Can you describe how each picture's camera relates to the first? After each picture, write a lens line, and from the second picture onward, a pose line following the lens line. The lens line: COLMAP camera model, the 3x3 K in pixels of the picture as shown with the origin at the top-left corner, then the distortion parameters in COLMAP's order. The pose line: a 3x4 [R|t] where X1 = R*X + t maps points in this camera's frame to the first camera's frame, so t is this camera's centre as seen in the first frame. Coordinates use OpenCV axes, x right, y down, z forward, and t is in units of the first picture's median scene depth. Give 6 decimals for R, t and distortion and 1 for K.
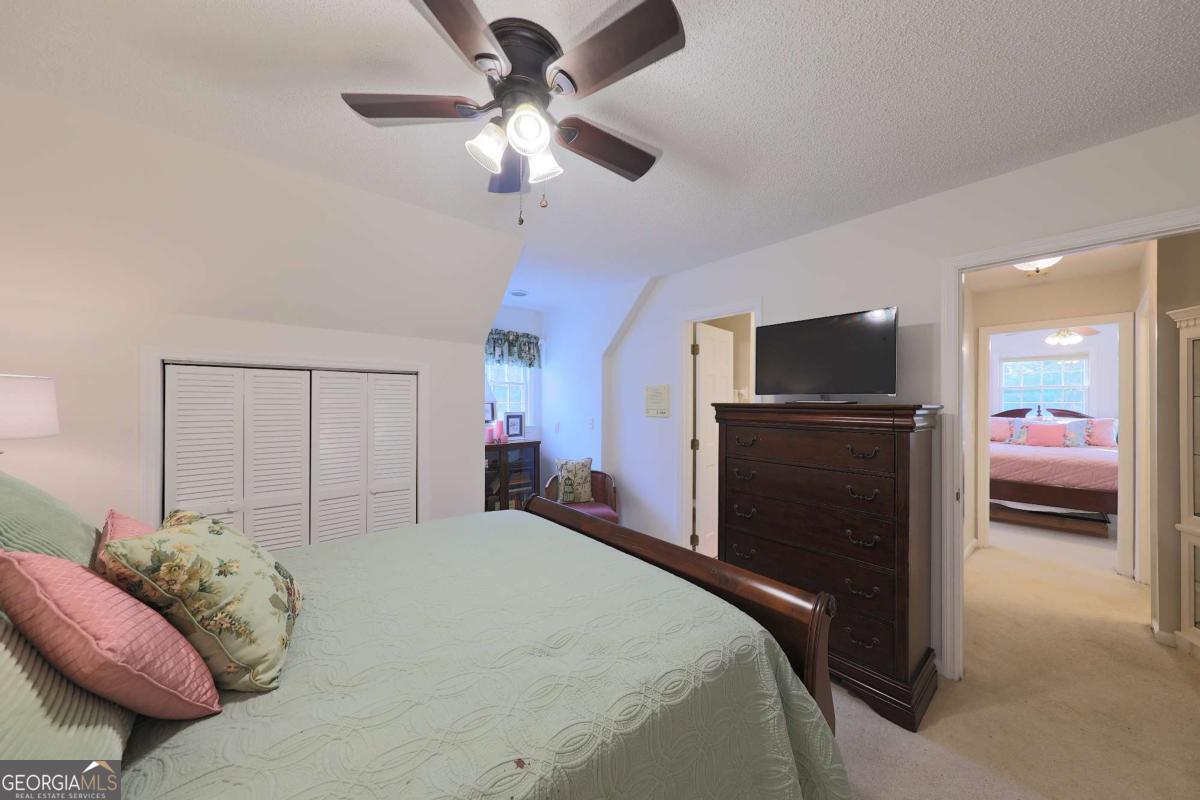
lens RADIAL K [[400.2, 0, 602.3], [0, 400.2, 401.9], [0, 0, 1]] dist [0.001027, -0.000246]
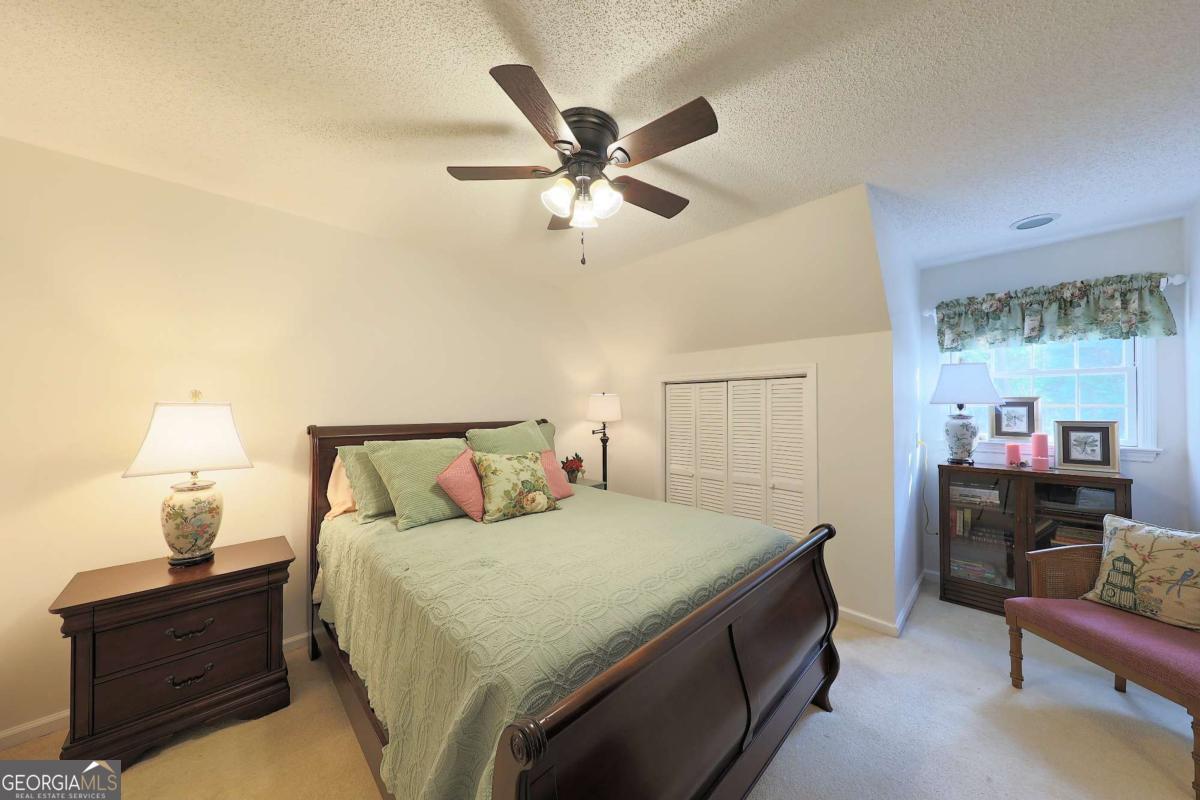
lens RADIAL K [[400.2, 0, 601.8], [0, 400.2, 403.4], [0, 0, 1]] dist [0.001027, -0.000246]
pose [[0.073686, -0.010894, -0.997222, 0.300827], [0.002946, 0.999938, -0.010706, 0.004232], [0.997277, -0.002149, 0.073713, 0.276998]]
